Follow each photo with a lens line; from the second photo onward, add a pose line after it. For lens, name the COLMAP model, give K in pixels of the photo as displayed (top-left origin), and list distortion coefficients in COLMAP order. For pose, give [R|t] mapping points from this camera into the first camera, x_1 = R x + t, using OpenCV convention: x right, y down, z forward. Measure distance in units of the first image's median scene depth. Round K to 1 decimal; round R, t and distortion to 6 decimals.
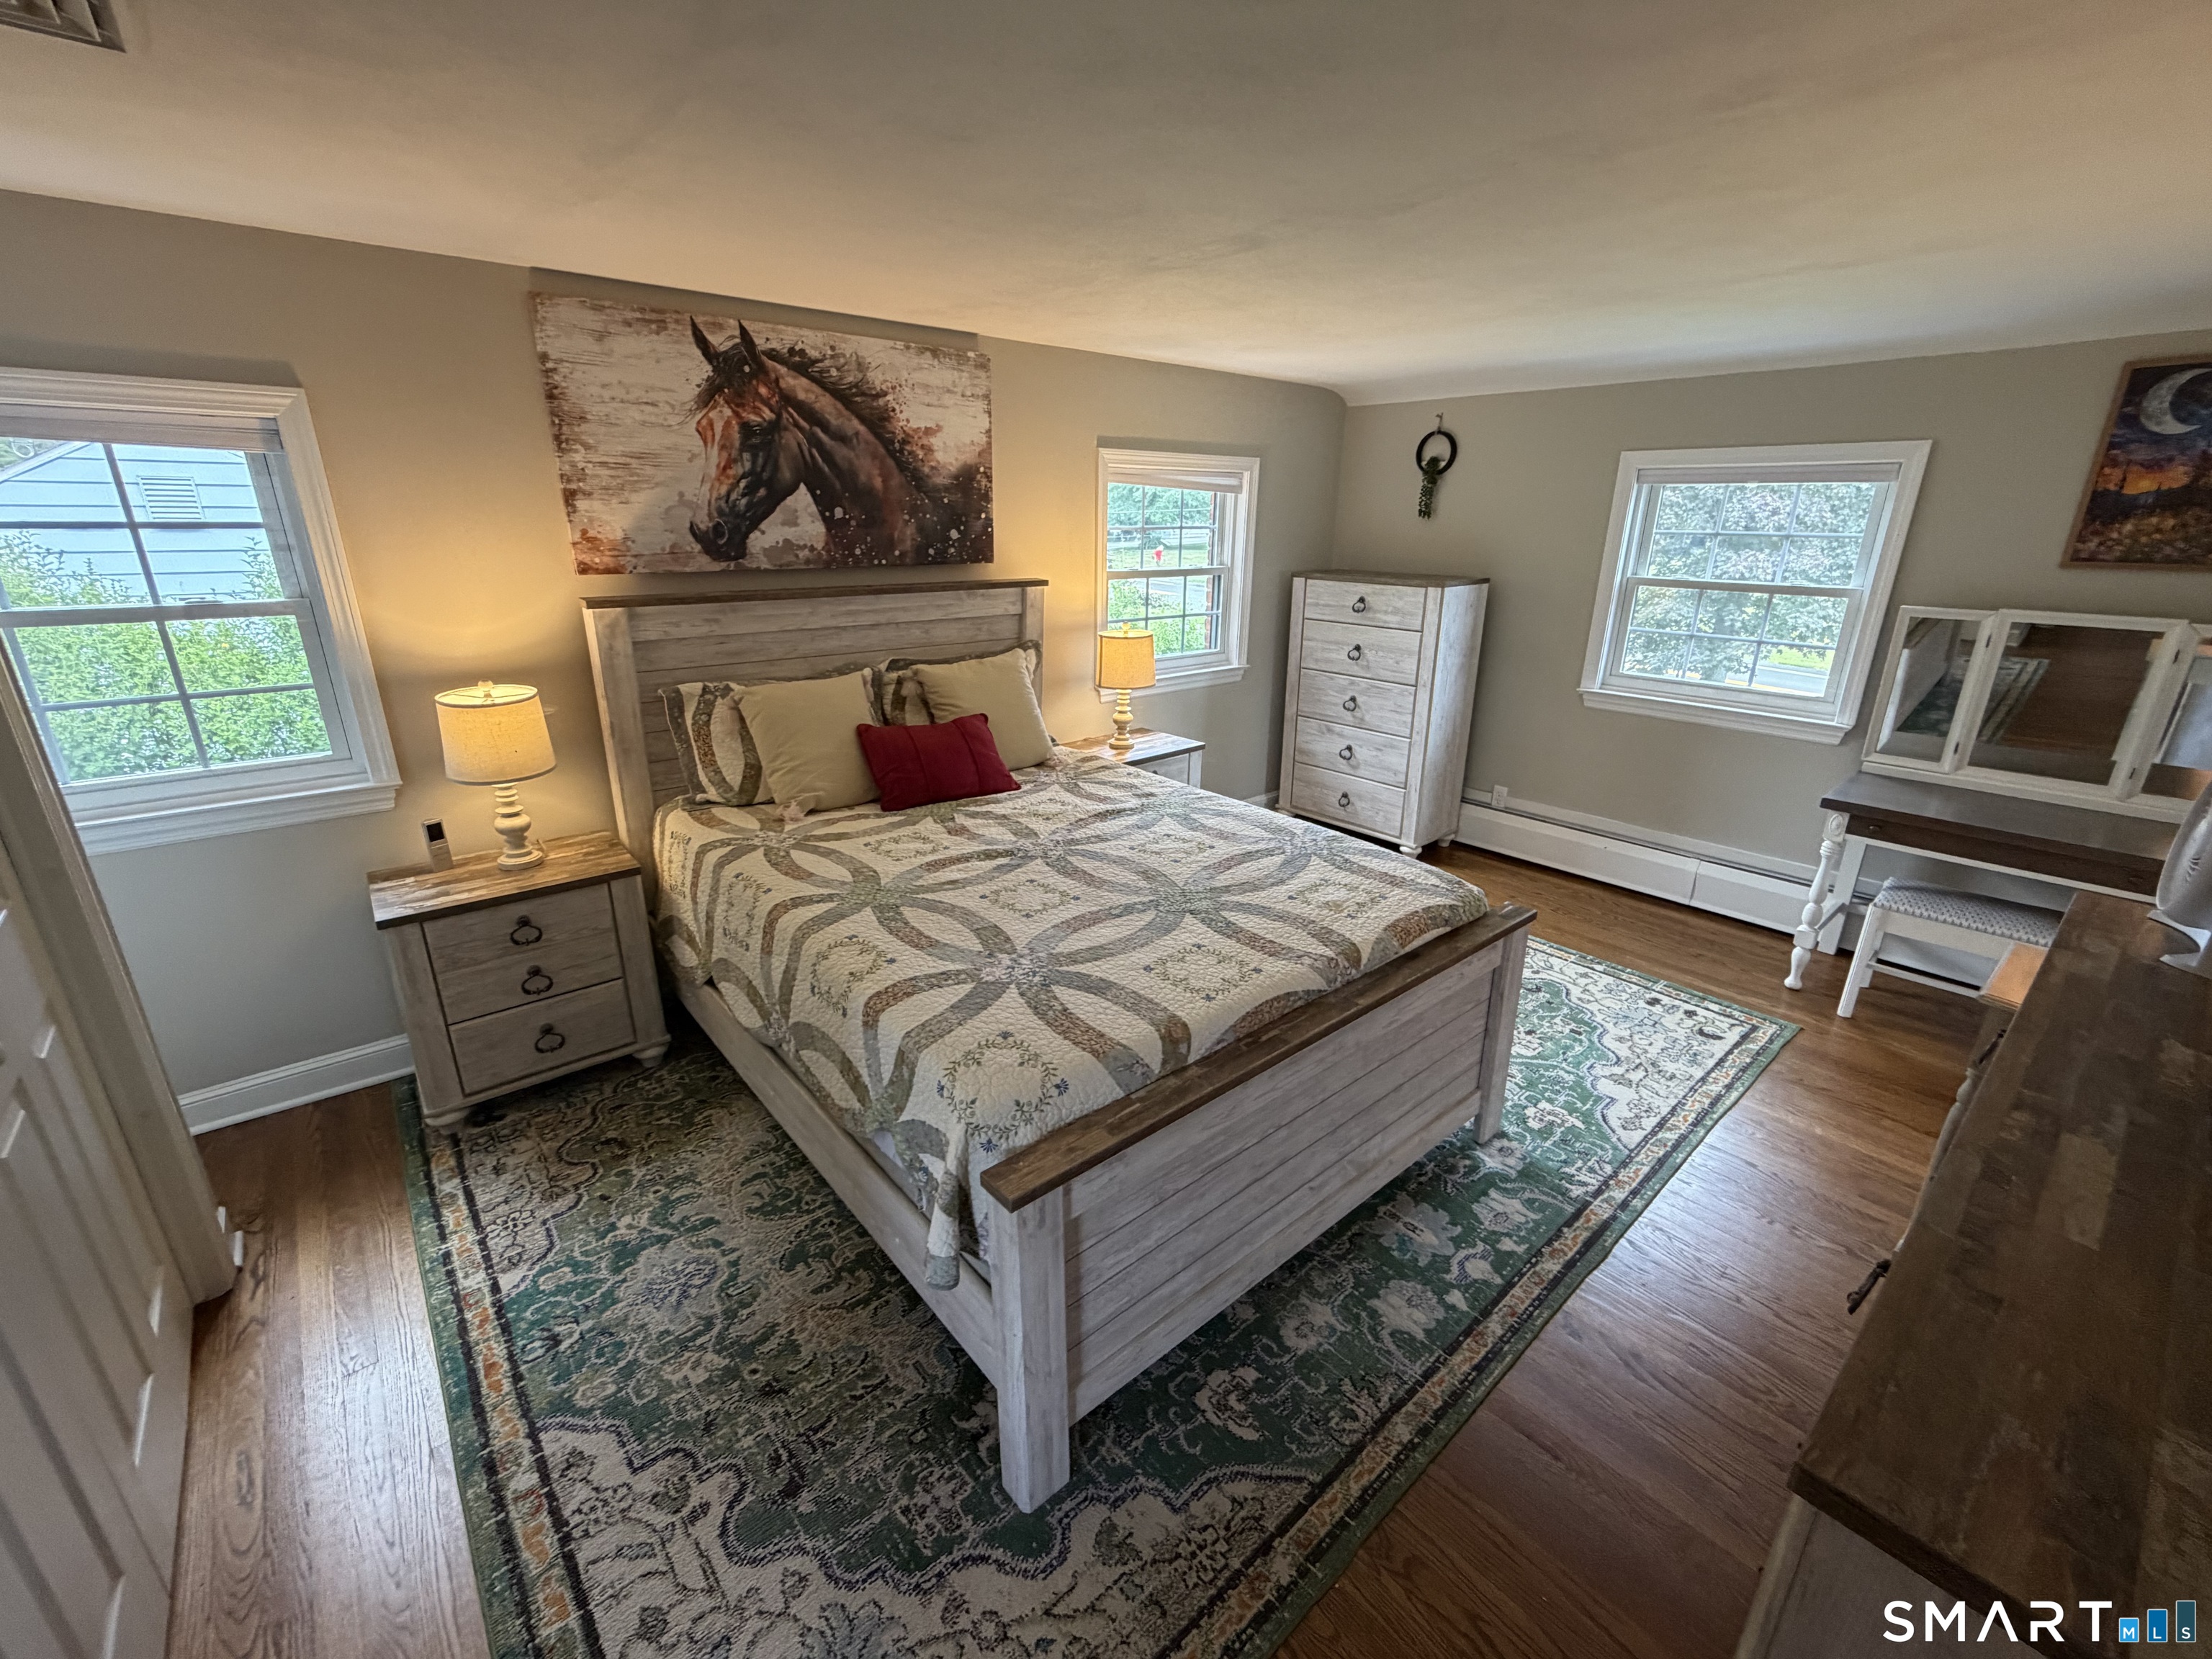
lens RADIAL K [[918.2, 0, 1104.5], [0, 918.2, 826.7], [0, 0, 1]] dist [-0.000423, 0.000639]
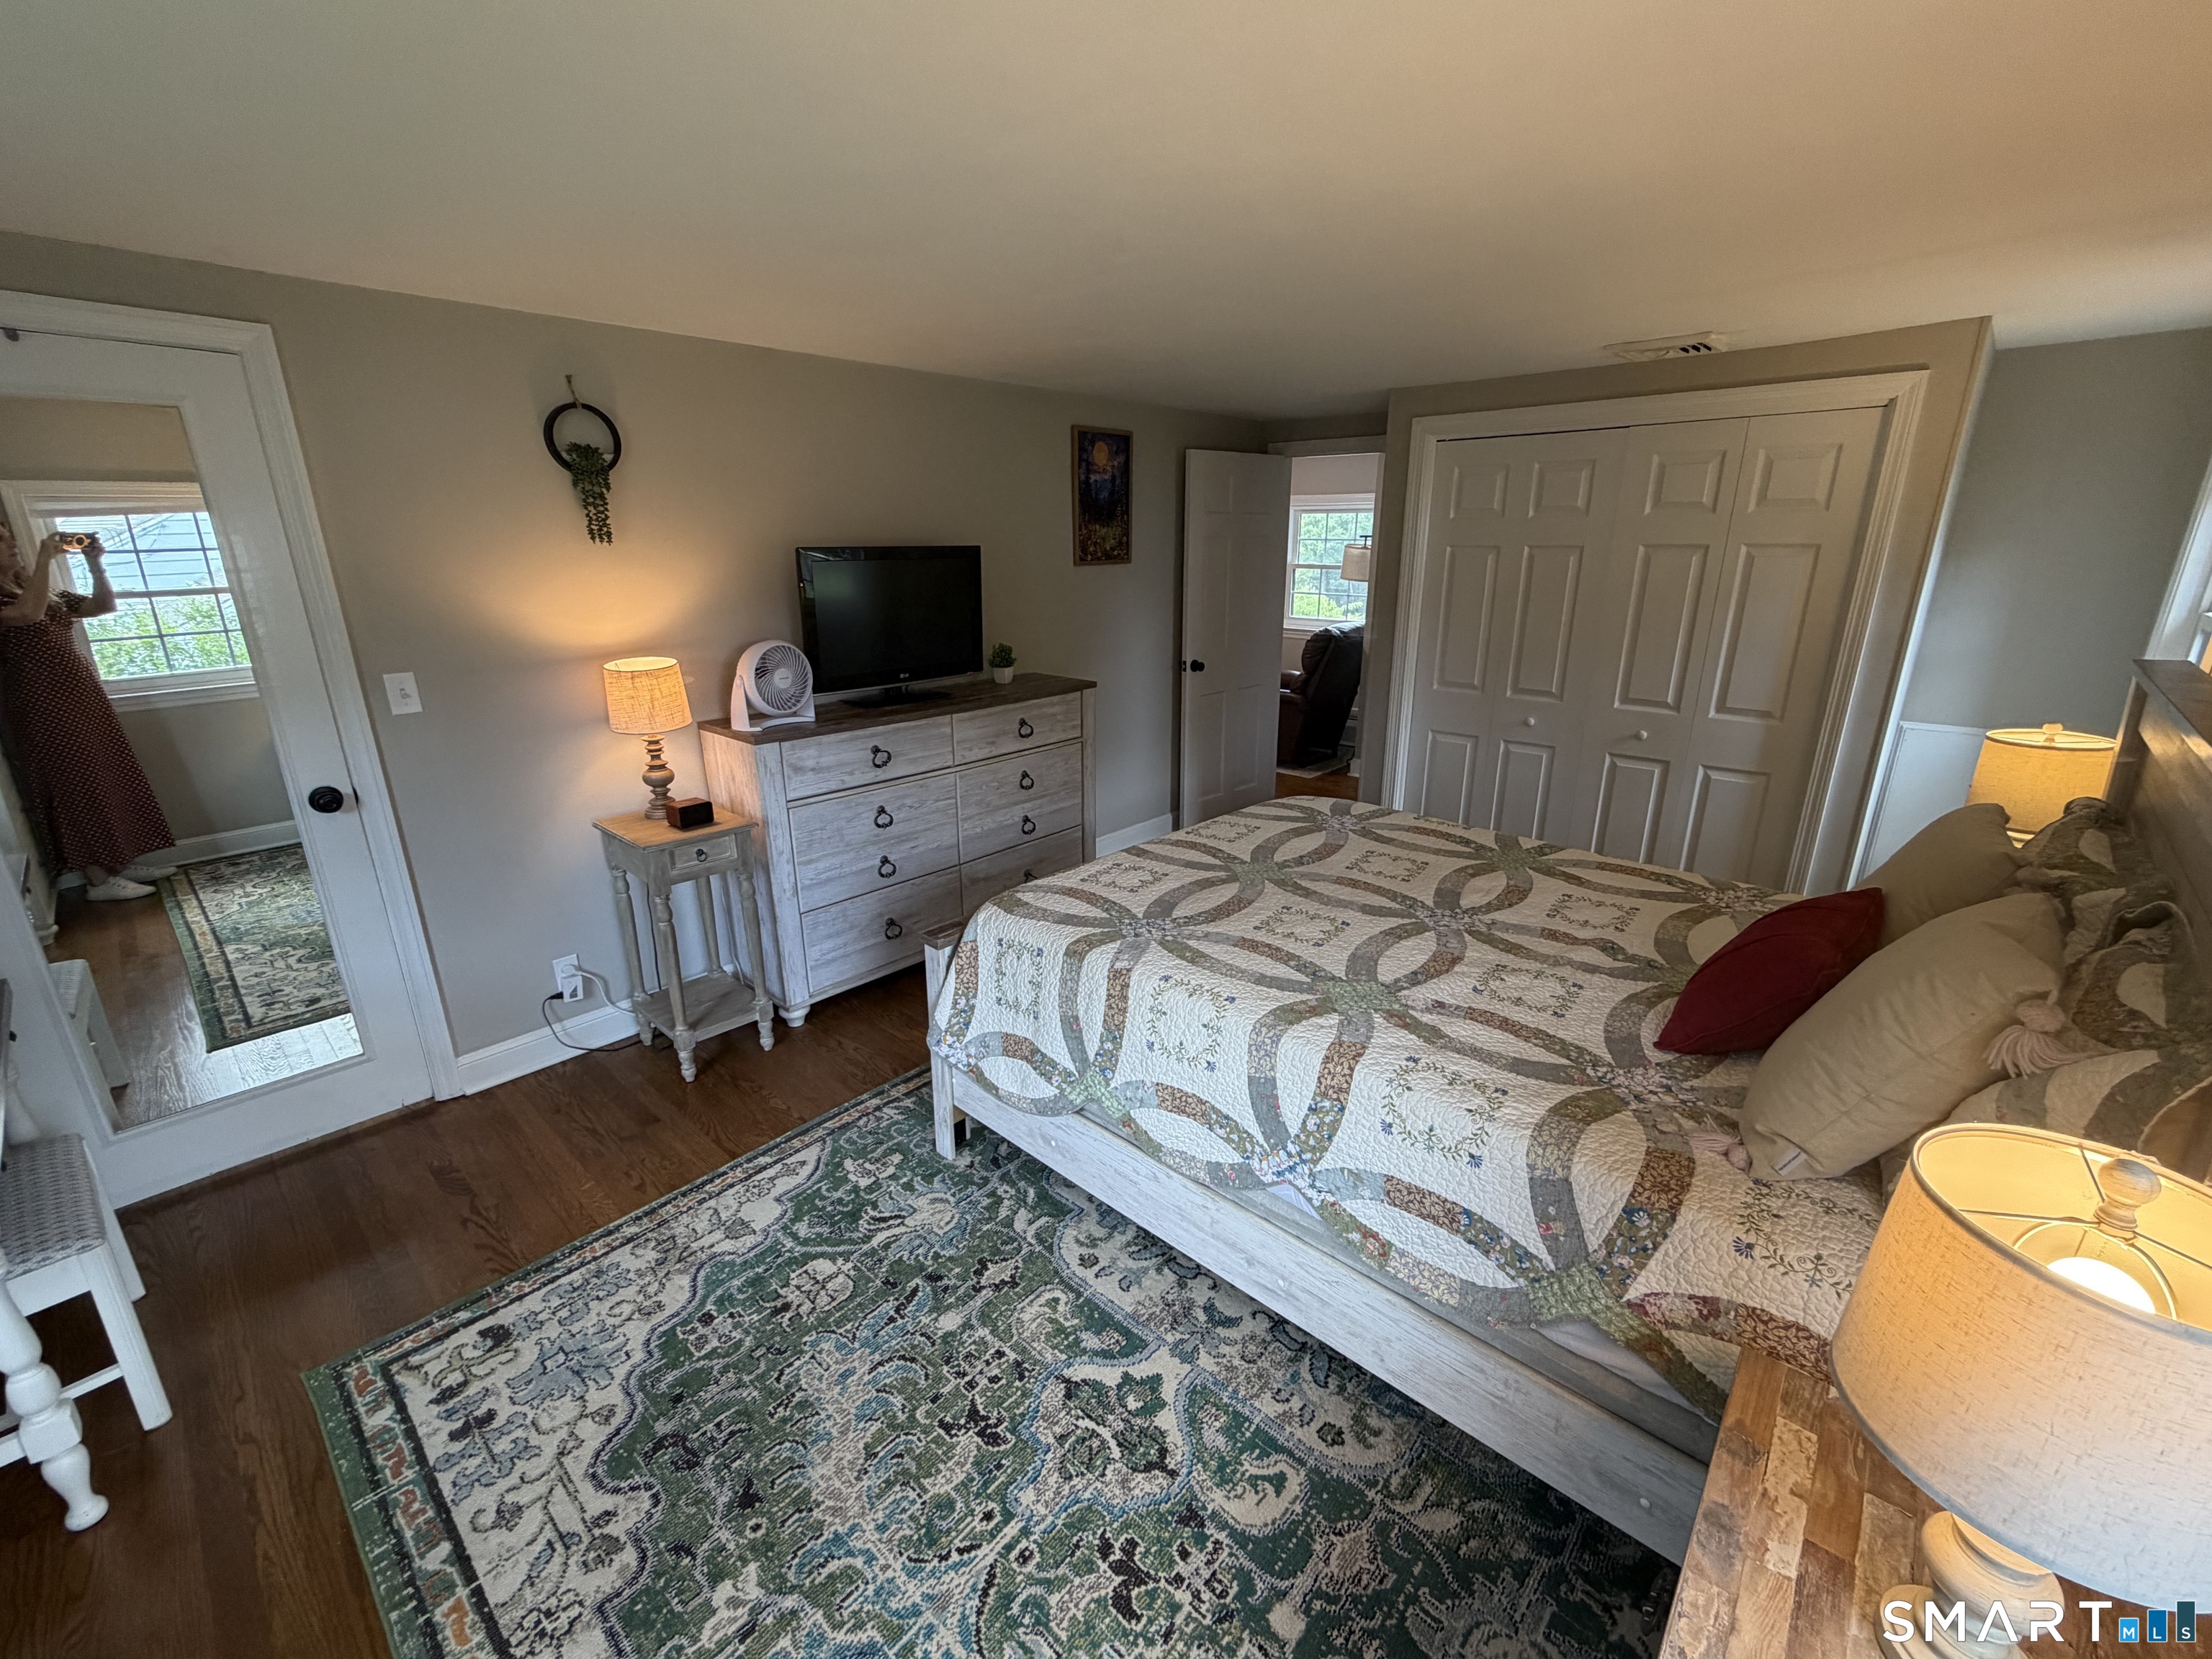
lens RADIAL K [[918.2, 0, 1109.2], [0, 918.2, 821.7], [0, 0, 1]] dist [-0.000423, 0.000639]
pose [[-0.992307, 0.032624, -0.119426, 0.347215], [-0.044557, 0.805902, 0.590370, -0.547016], [0.115506, 0.591149, -0.798249, 1.587813]]
